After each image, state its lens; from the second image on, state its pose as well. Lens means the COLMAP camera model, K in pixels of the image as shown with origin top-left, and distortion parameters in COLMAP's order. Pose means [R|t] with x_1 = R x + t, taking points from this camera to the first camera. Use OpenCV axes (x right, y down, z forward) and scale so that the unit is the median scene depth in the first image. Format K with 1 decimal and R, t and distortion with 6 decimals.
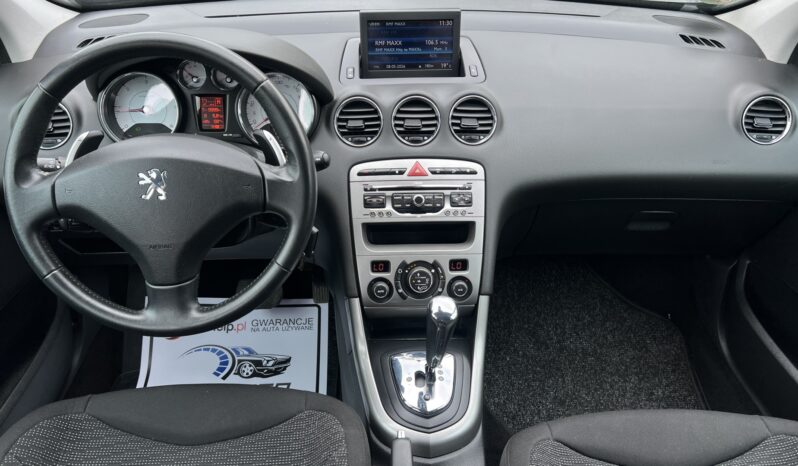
lens RADIAL K [[622.7, 0, 400.6], [0, 622.7, 240.6], [0, 0, 1]] dist [0.051329, -0.061455]
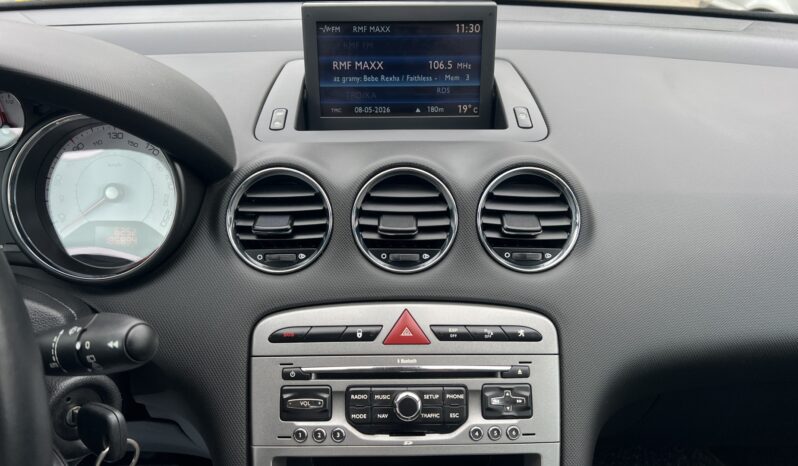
lens RADIAL K [[622.7, 0, 398.4], [0, 622.7, 239.5], [0, 0, 1]] dist [0.051329, -0.061455]
pose [[0.999756, 0.010637, -0.019376, 0.028906], [-0.012526, 0.994893, -0.100156, -0.131101], [0.018212, 0.100375, 0.994783, 0.544909]]
